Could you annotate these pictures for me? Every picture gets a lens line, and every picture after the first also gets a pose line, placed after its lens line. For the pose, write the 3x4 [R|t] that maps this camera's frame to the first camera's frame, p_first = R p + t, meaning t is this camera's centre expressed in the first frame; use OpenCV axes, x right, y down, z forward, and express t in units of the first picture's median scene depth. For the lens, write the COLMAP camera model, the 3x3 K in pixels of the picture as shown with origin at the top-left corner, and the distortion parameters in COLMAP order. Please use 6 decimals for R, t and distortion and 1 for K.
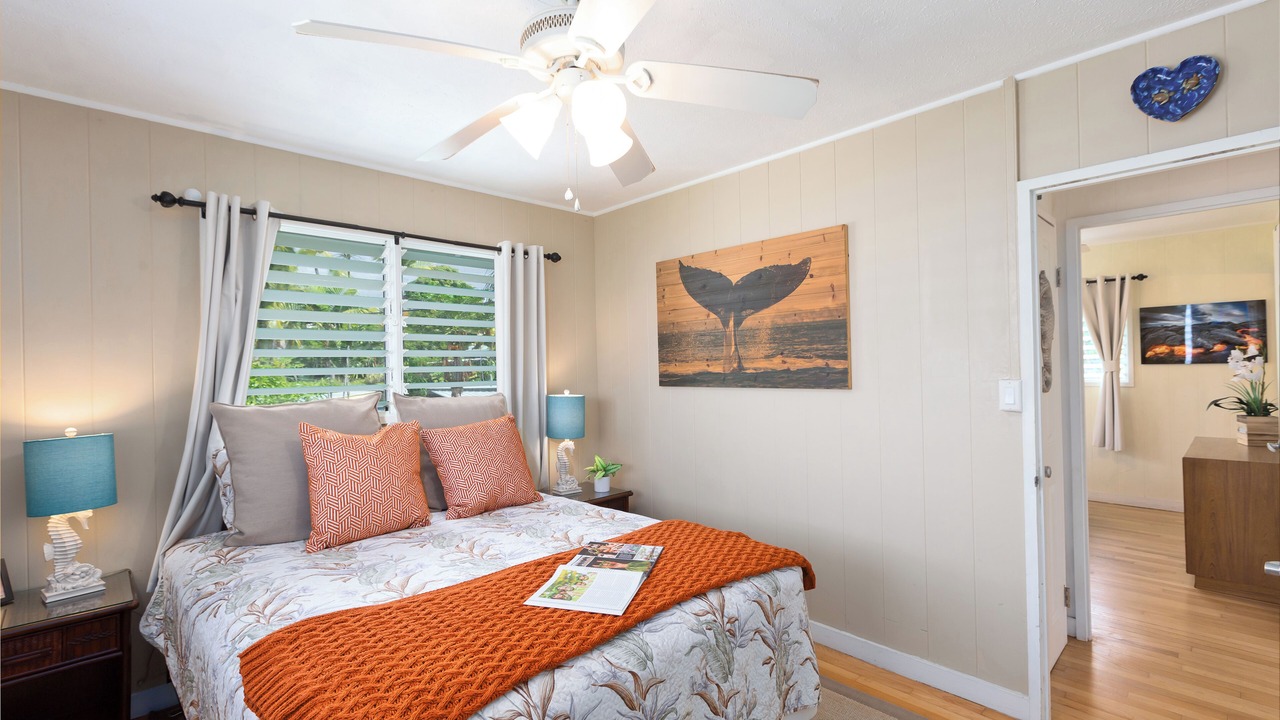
lens RADIAL K [[553.4, 0, 640.0], [0, 553.4, 360.0], [0, 0, 1]] dist [0.001450, -0.014177]
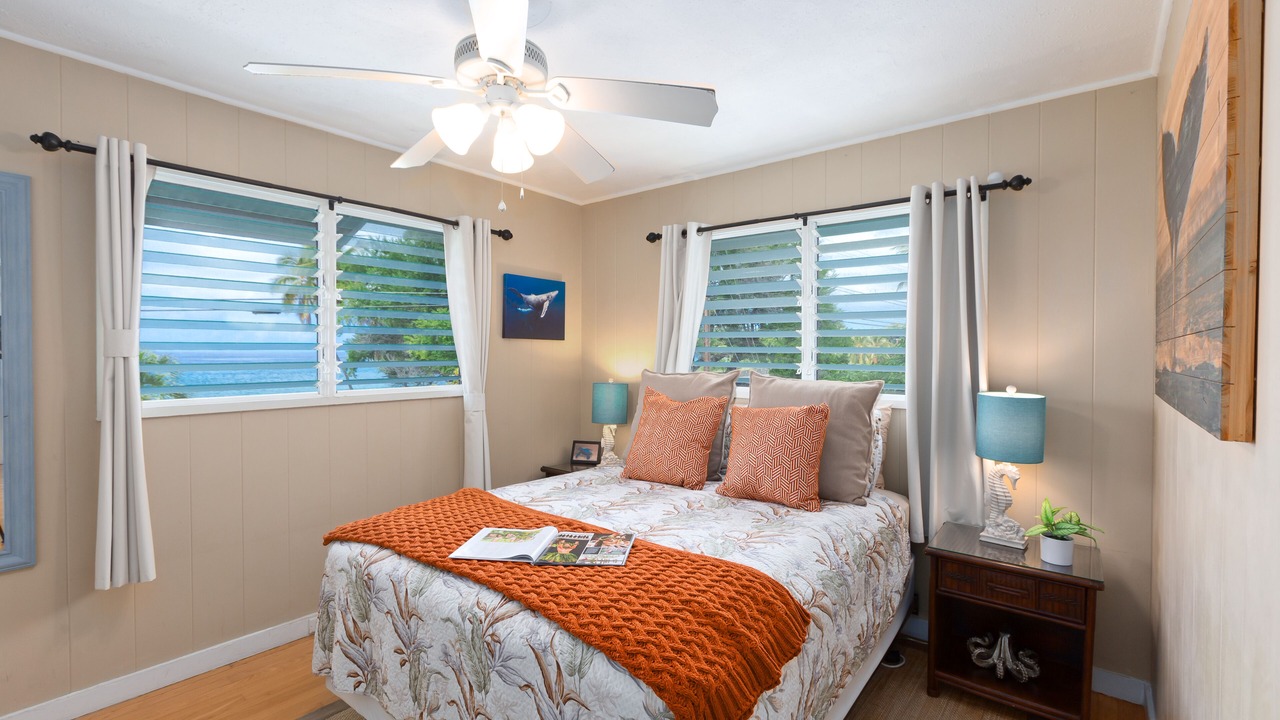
lens RADIAL K [[576.7, 0, 641.3], [0, 576.7, 333.5], [0, 0, 1]] dist [-0.000331, -0.000128]
pose [[0.124742, -0.010556, -0.992133, 0.962329], [0.002381, 0.999944, -0.010339, -0.002242], [0.992186, -0.001073, 0.124760, 0.970043]]
